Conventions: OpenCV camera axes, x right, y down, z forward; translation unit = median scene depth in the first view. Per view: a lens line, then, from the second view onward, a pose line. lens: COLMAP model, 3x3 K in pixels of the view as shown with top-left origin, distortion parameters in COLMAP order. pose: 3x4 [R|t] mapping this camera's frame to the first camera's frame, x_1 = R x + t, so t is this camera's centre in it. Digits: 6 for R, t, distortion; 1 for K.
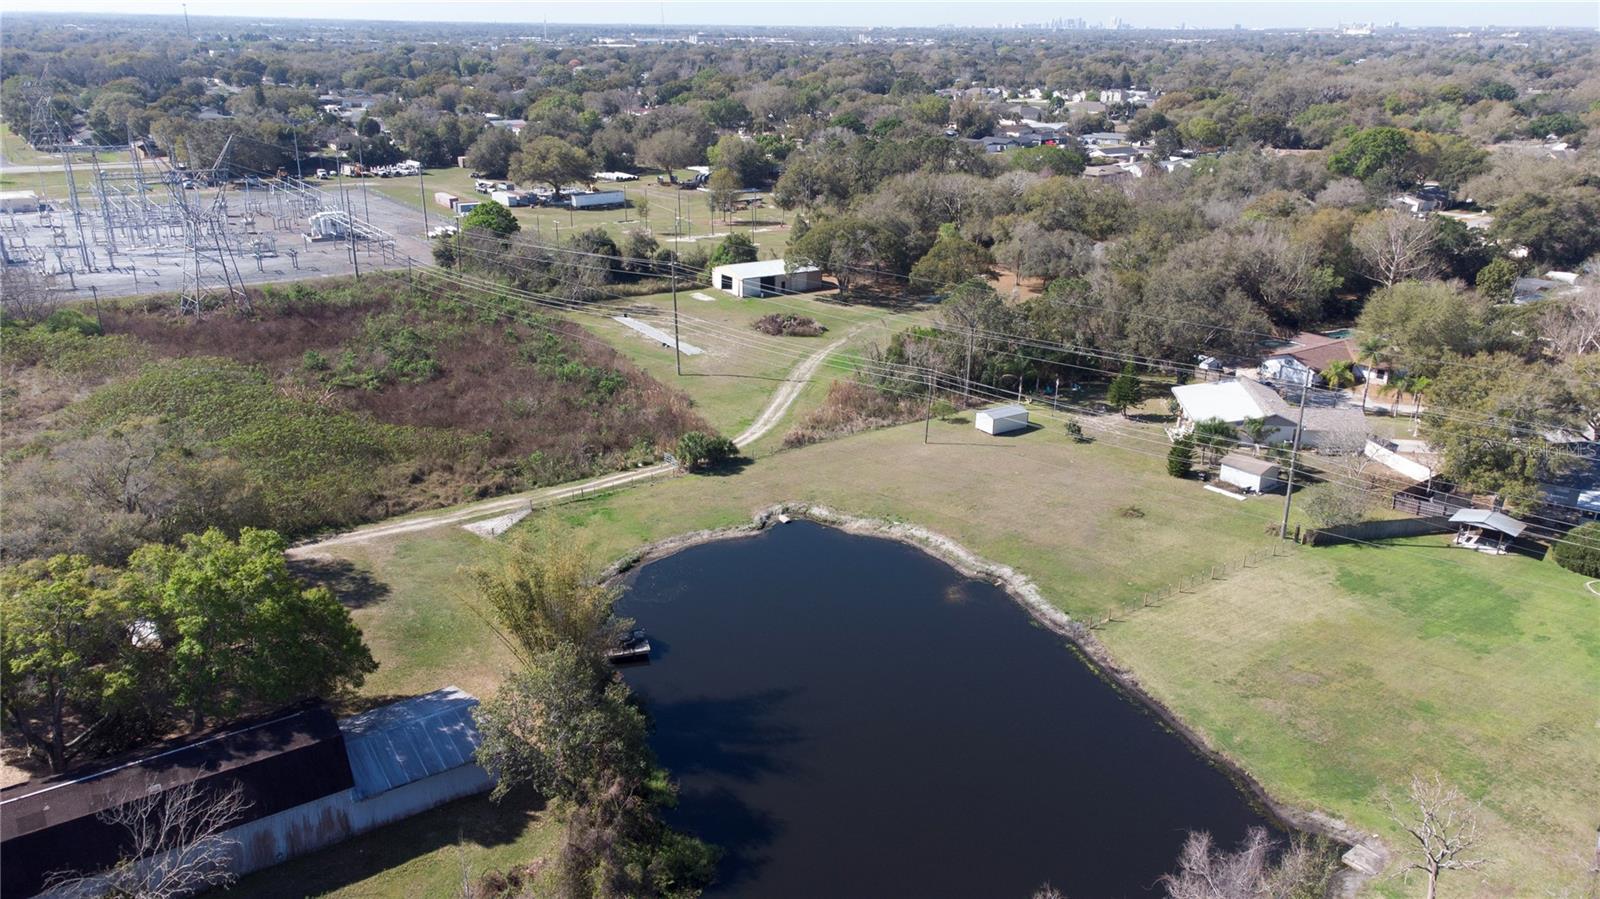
lens RADIAL K [[1190.4, 0, 802.3], [0, 1190.4, 430.6], [0, 0, 1]] dist [0.033993, 0.034044]
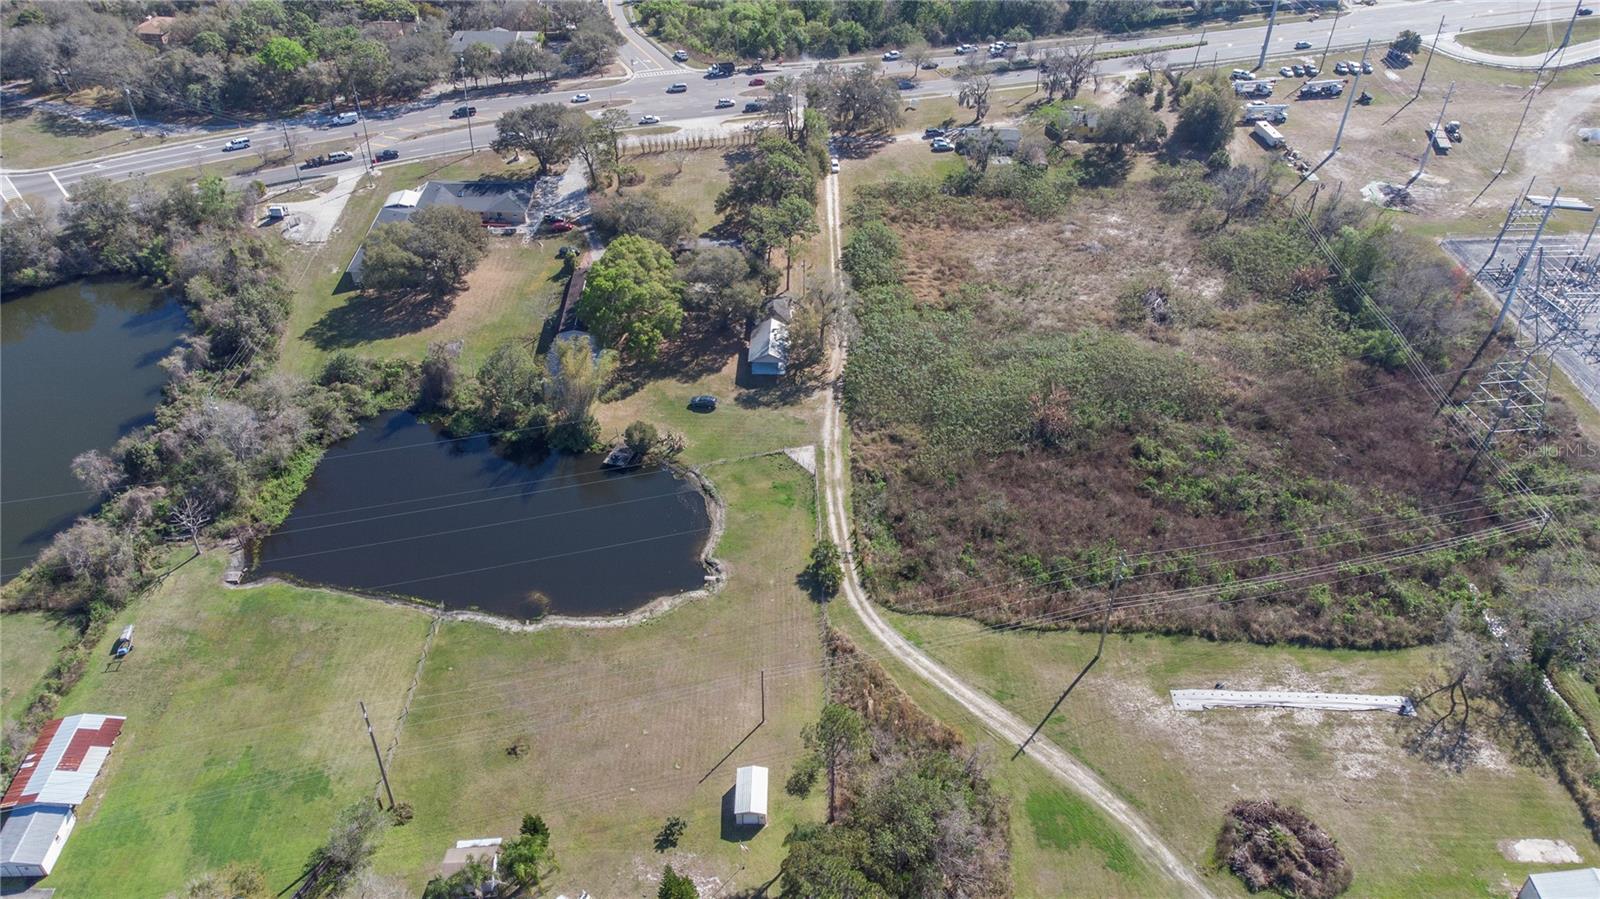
lens RADIAL K [[1190.4, 0, 798.6], [0, 1190.4, 458.0], [0, 0, 1]] dist [0.033993, 0.034044]
pose [[-0.564919, 0.492167, -0.662297, 0.686138], [-0.279394, 0.641139, 0.714759, -0.912647], [0.776406, 0.588823, -0.224683, 1.208553]]
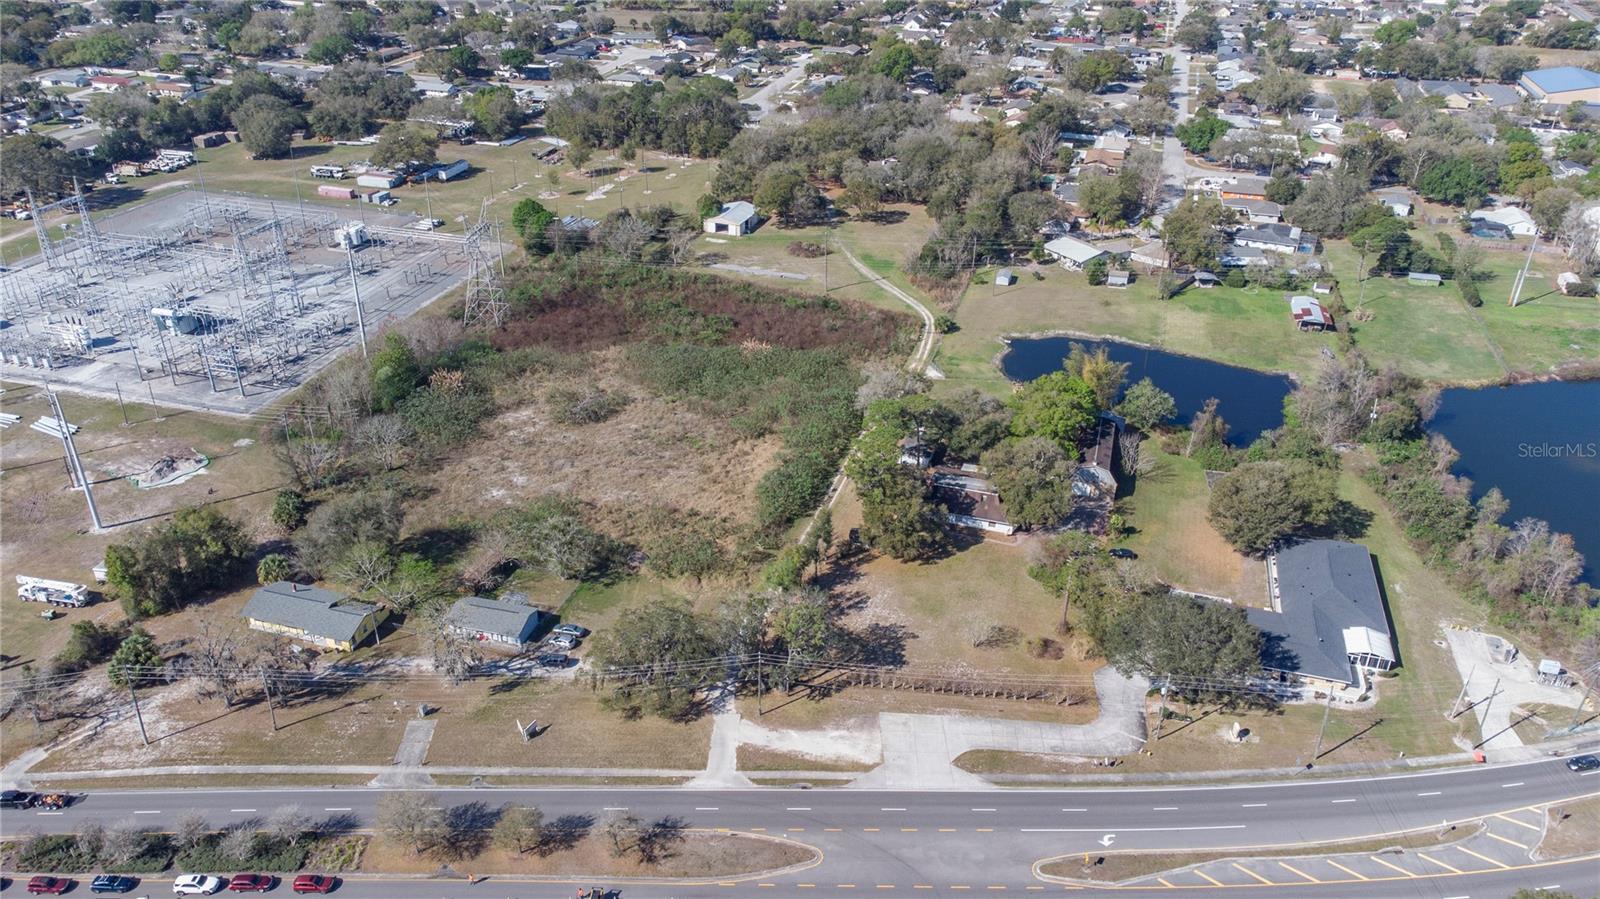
lens RADIAL K [[1190.4, 0, 802.8], [0, 1190.4, 448.7], [0, 0, 1]] dist [0.033993, 0.034044]
pose [[0.784660, -0.295327, 0.545060, -1.534998], [0.195181, 0.952209, 0.234950, -0.323952], [-0.588398, -0.077970, 0.804803, -0.593993]]
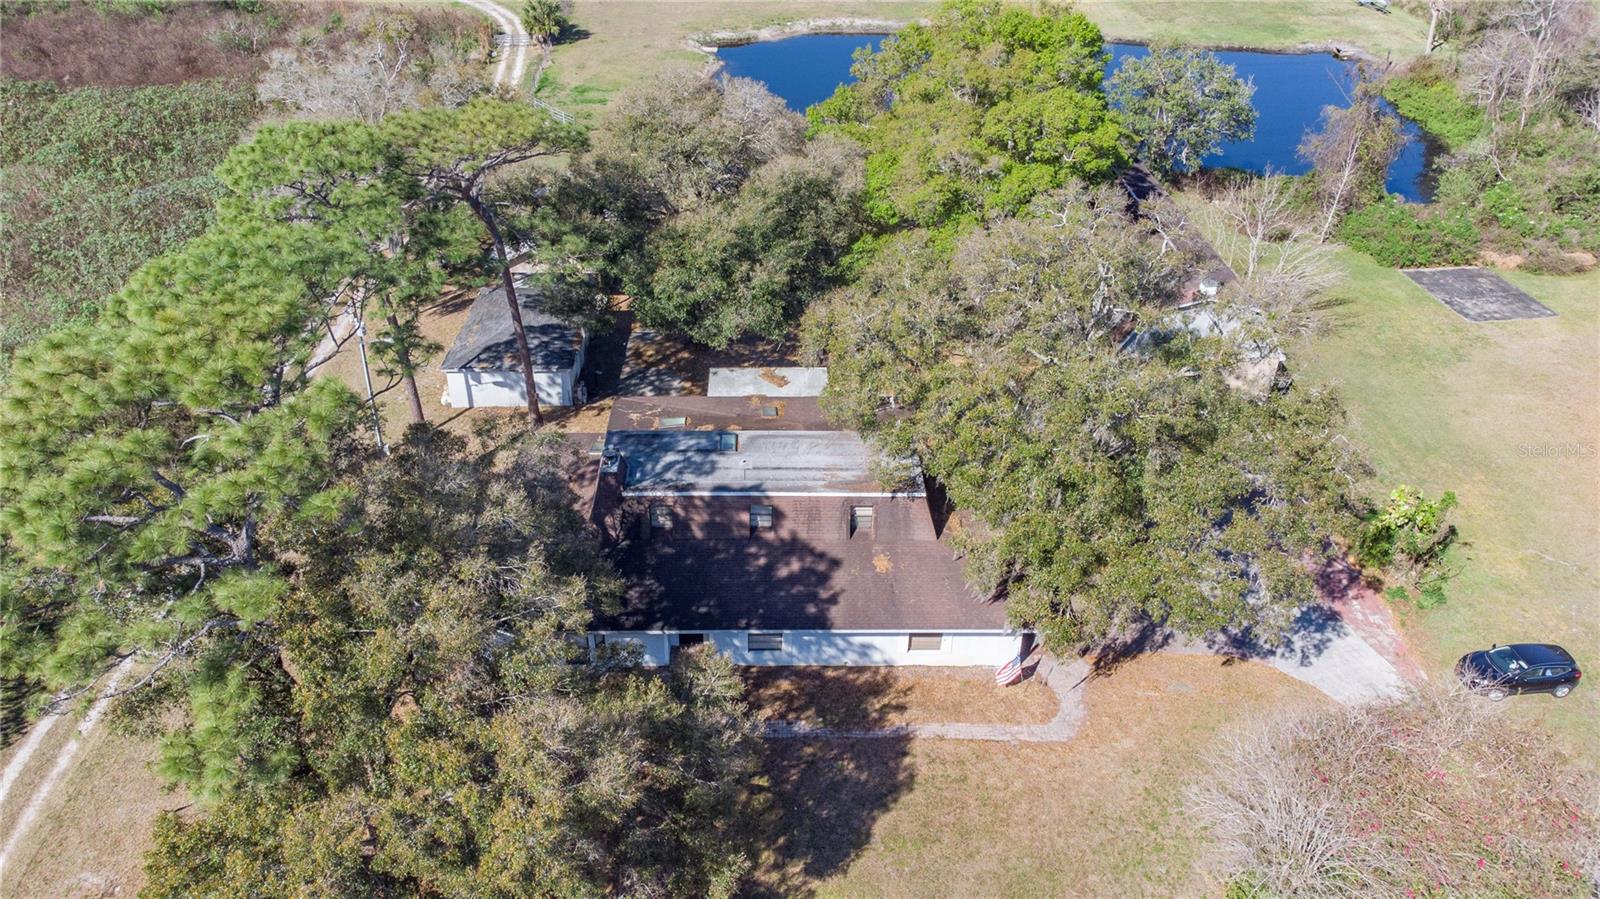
lens RADIAL K [[1190.4, 0, 802.1], [0, 1190.4, 440.8], [0, 0, 1]] dist [0.033993, 0.034044]
pose [[0.536691, -0.464113, 0.704672, -0.744793], [0.258058, 0.885405, 0.386606, 0.000551], [-0.803349, -0.025641, 0.594957, 0.338931]]
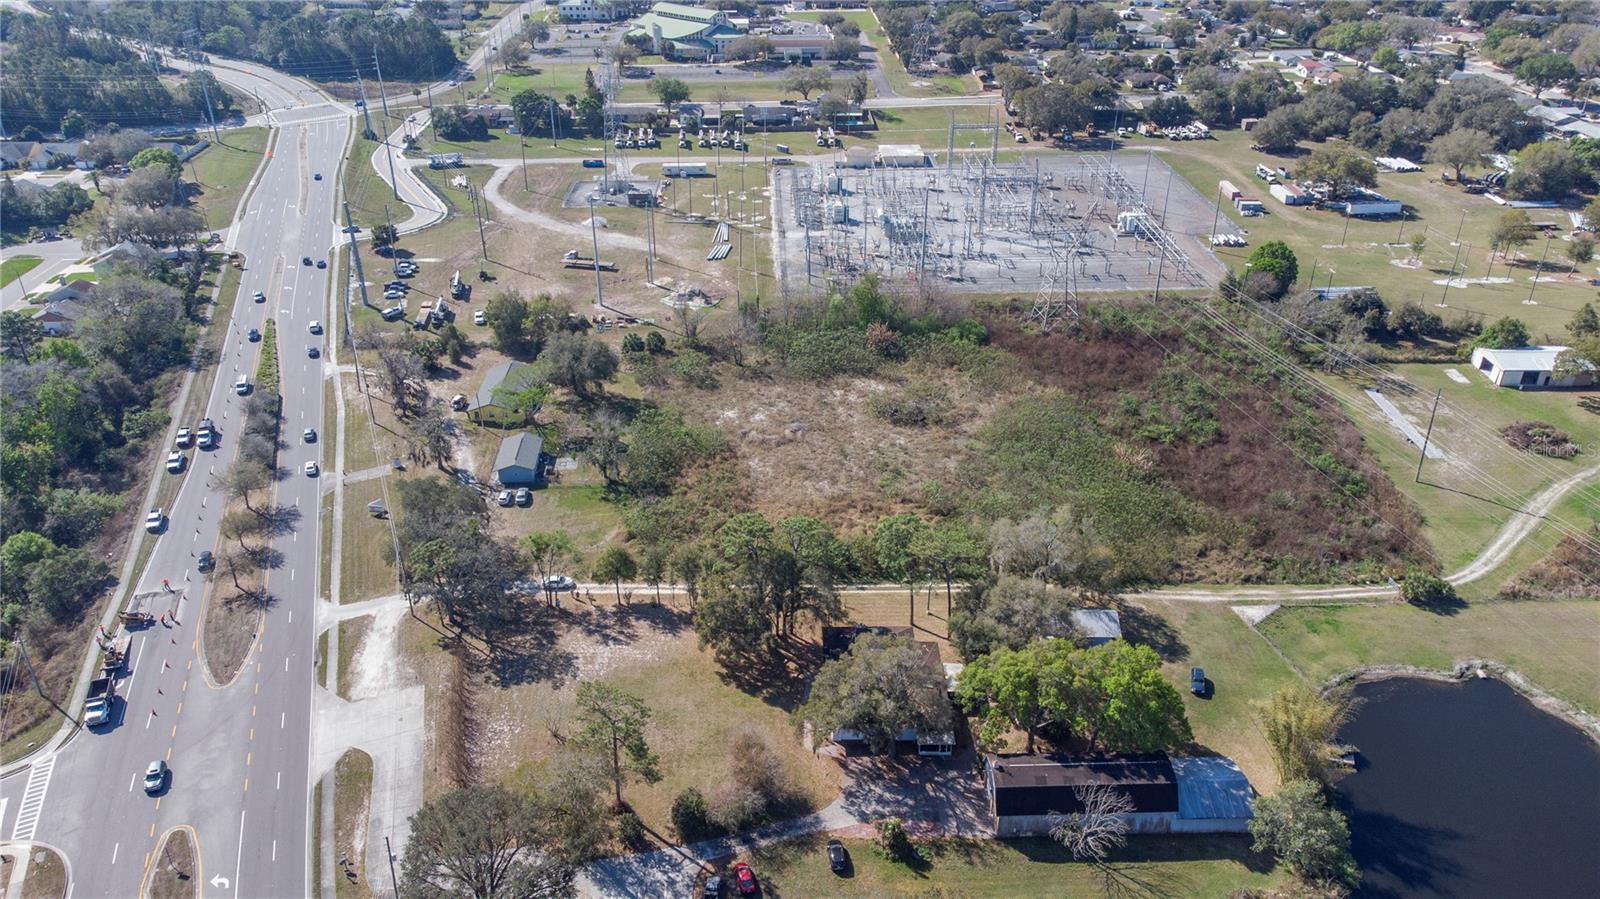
lens RADIAL K [[1190.4, 0, 803.5], [0, 1190.4, 442.1], [0, 0, 1]] dist [0.033993, 0.034044]
pose [[0.836975, 0.248535, -0.487549, -0.050434], [-0.166548, 0.964344, 0.205676, -0.299640], [0.521282, -0.090945, 0.848524, -0.462425]]
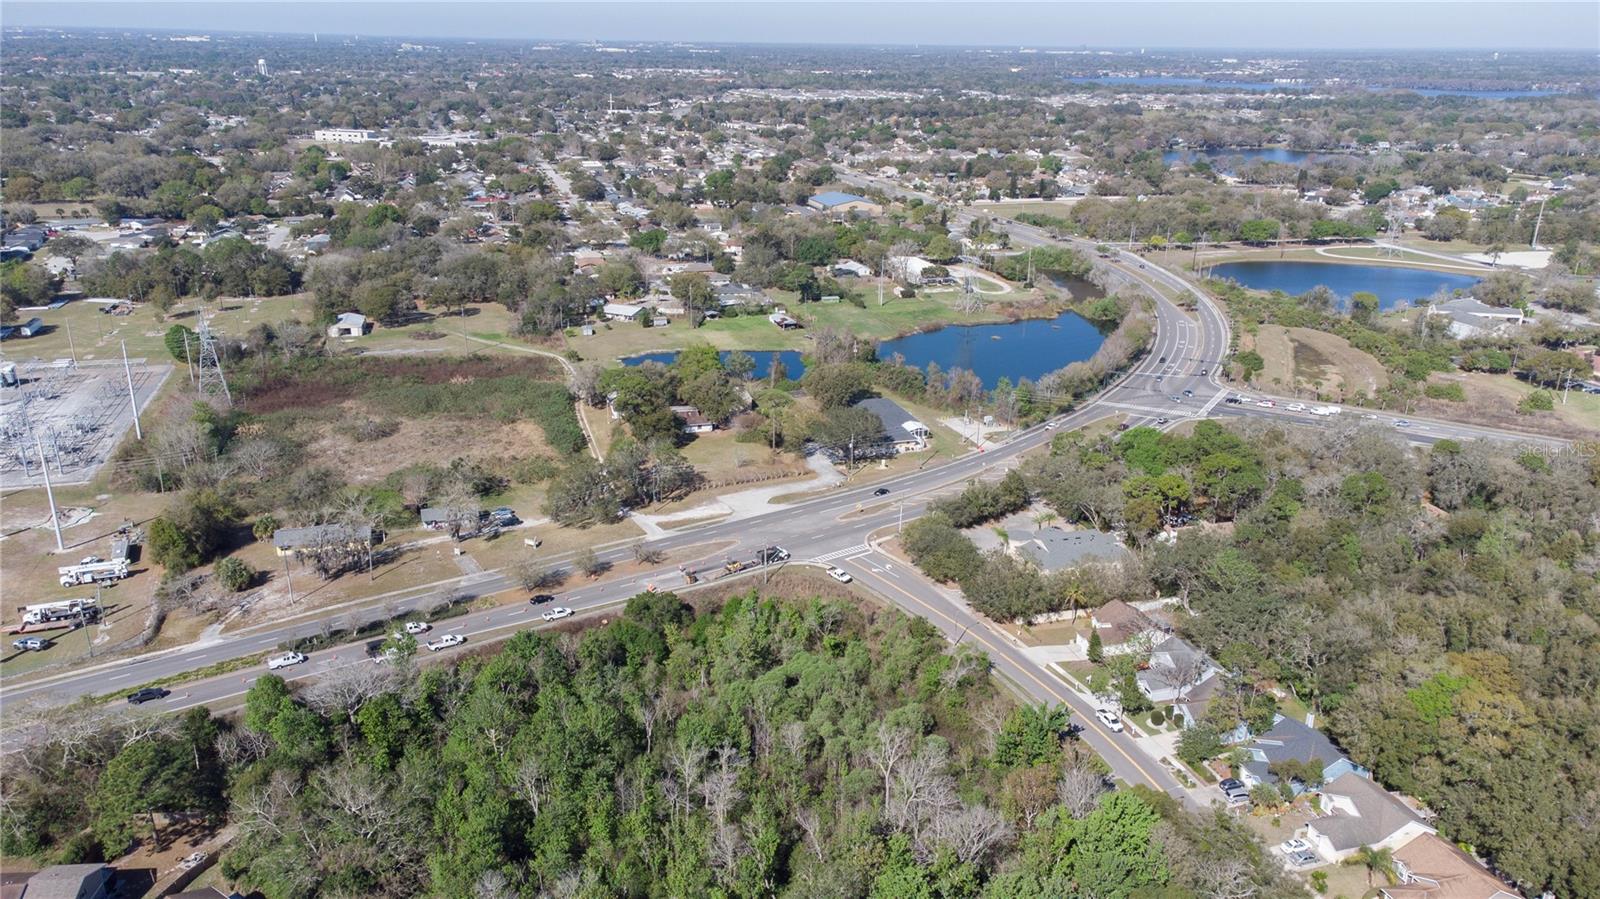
lens RADIAL K [[1190.4, 0, 804.6], [0, 1190.4, 435.9], [0, 0, 1]] dist [0.033993, 0.034044]
pose [[0.314821, -0.307331, 0.898017, -2.709173], [0.295606, 0.930819, 0.214926, -0.272353], [-0.901945, 0.197796, 0.383890, -0.654716]]
